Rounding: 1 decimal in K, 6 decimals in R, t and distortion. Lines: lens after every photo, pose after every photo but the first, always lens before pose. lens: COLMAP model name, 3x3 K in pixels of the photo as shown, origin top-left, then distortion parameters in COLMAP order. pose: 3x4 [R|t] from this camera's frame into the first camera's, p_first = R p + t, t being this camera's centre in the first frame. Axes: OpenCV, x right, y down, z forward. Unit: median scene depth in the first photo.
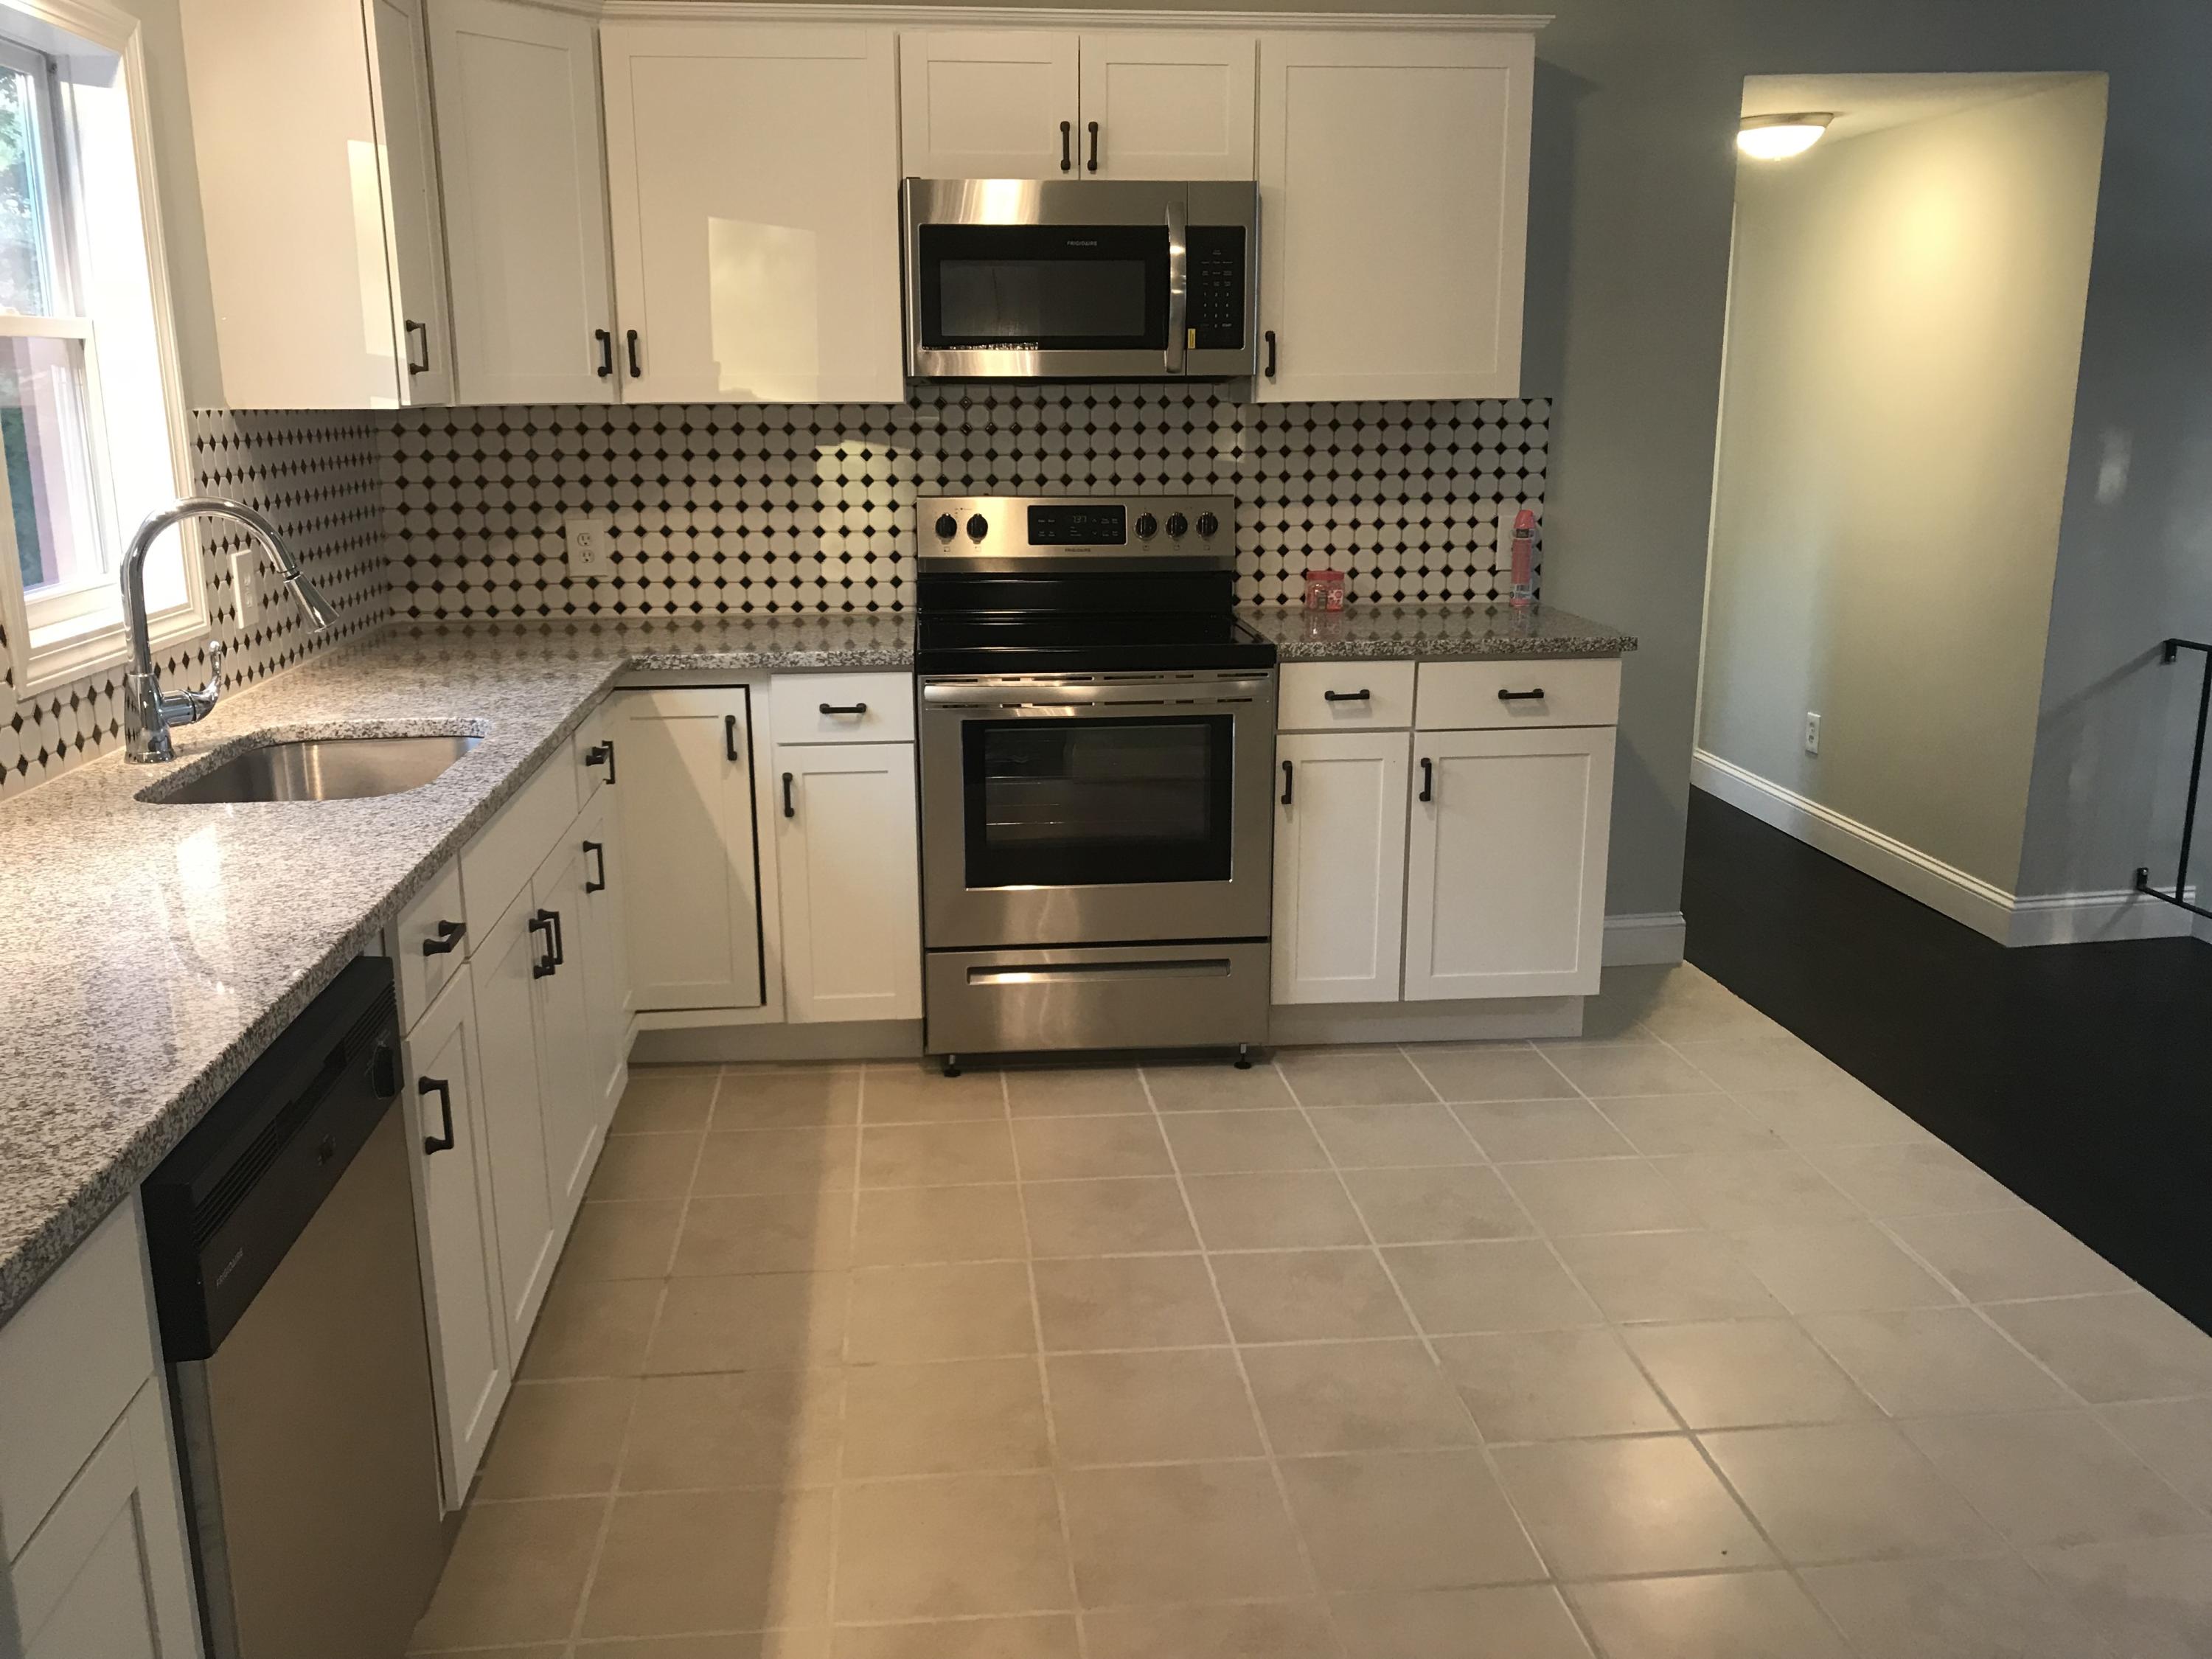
lens RADIAL K [[1850.5, 0, 1102.4], [0, 1850.5, 834.4], [0, 0, 1]] dist [0.040058, -0.044137]
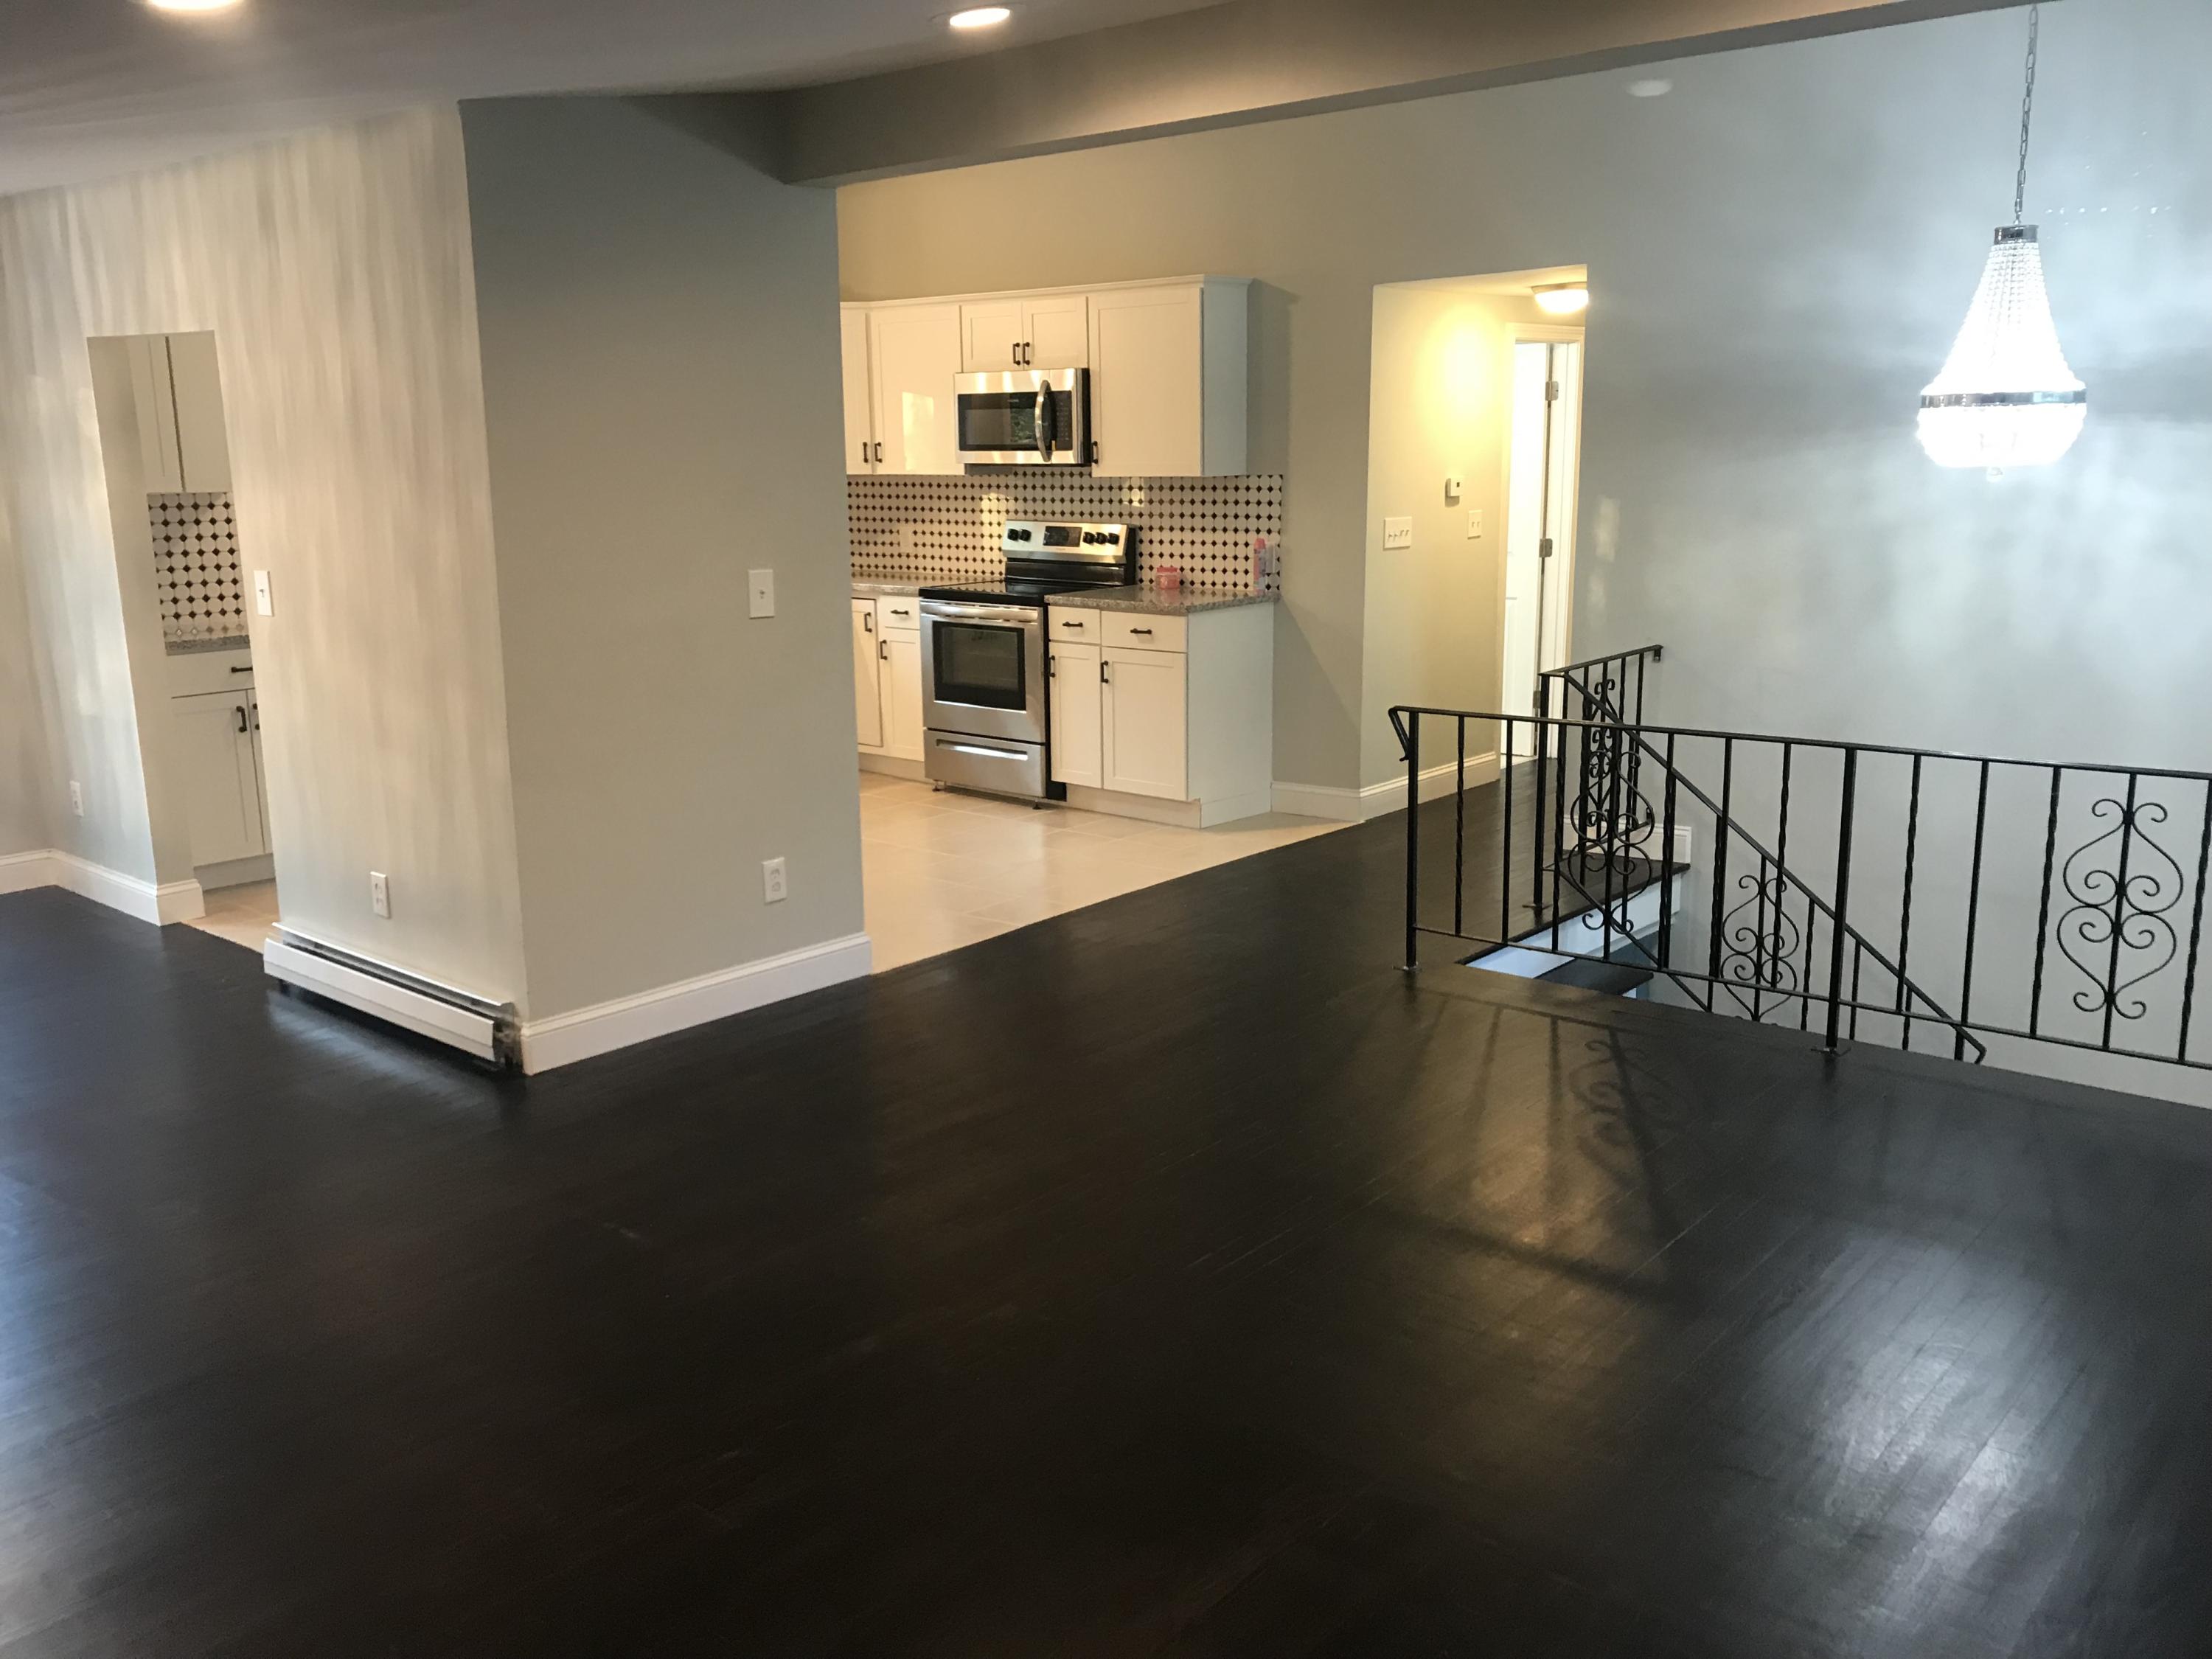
lens RADIAL K [[1850.5, 0, 1089.7], [0, 1850.5, 824.7], [0, 0, 1]] dist [0.040058, -0.044137]
pose [[0.671758, 0.147075, -0.726023, 1.495294], [-0.167049, 0.984923, 0.044958, 0.041043], [0.721689, 0.091080, 0.686199, -0.301462]]
